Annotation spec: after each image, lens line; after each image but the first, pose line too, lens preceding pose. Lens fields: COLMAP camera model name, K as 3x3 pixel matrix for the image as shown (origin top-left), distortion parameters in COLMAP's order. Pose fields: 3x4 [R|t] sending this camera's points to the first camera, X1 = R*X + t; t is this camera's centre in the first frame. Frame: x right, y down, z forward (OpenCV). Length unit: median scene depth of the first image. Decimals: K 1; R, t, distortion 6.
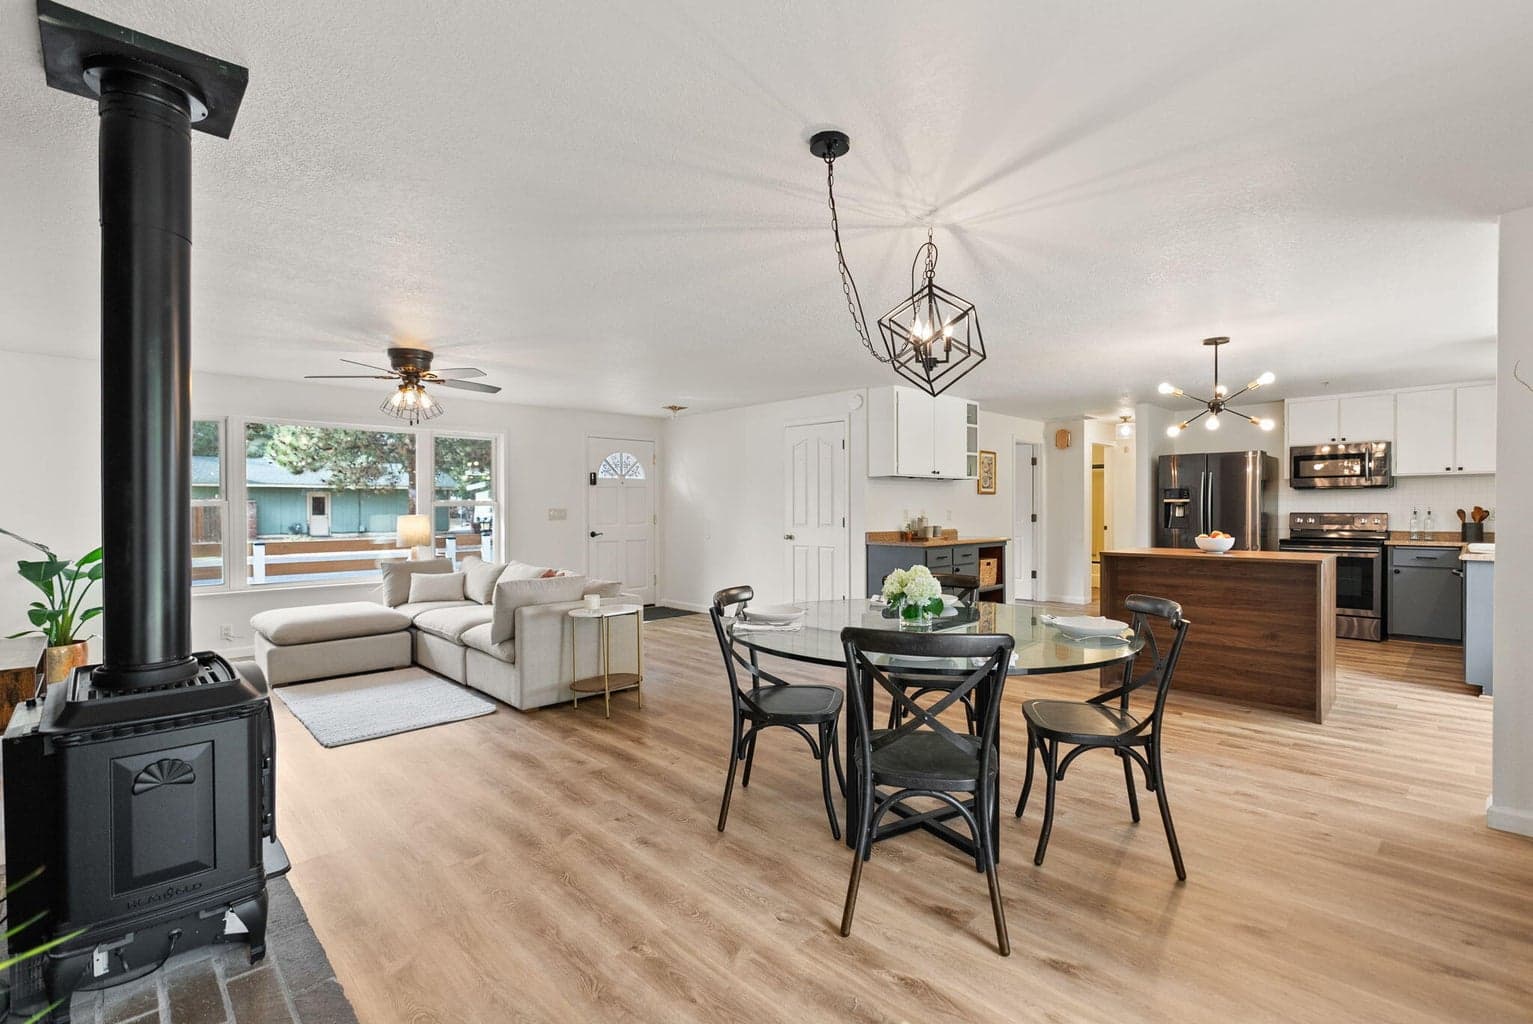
lens RADIAL K [[700.0, 0, 766.5], [0, 700.0, 512.0], [0, 0, 1]] dist [0.001945, 0.000215]
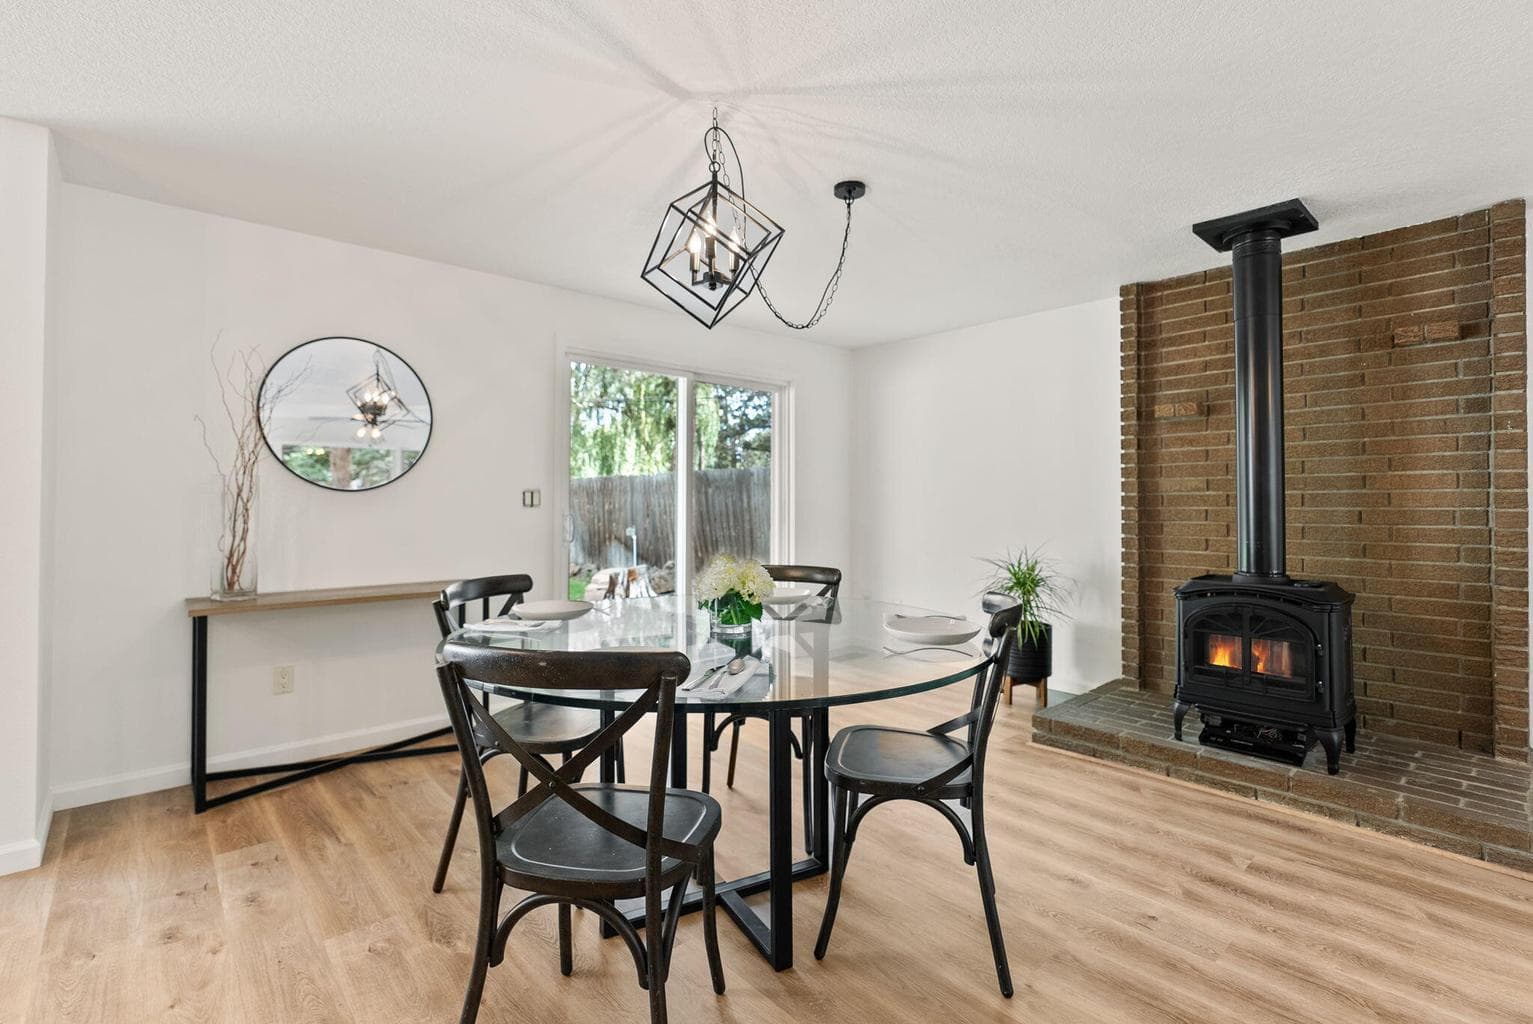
lens RADIAL K [[700.0, 0, 766.5], [0, 700.0, 512.0], [0, 0, 1]] dist [0.001945, 0.000215]
pose [[-0.999235, 0.001789, 0.039075, 0.148373], [0.002684, 0.999735, 0.022882, 0.019592], [-0.039023, 0.022969, -0.998974, 1.771283]]
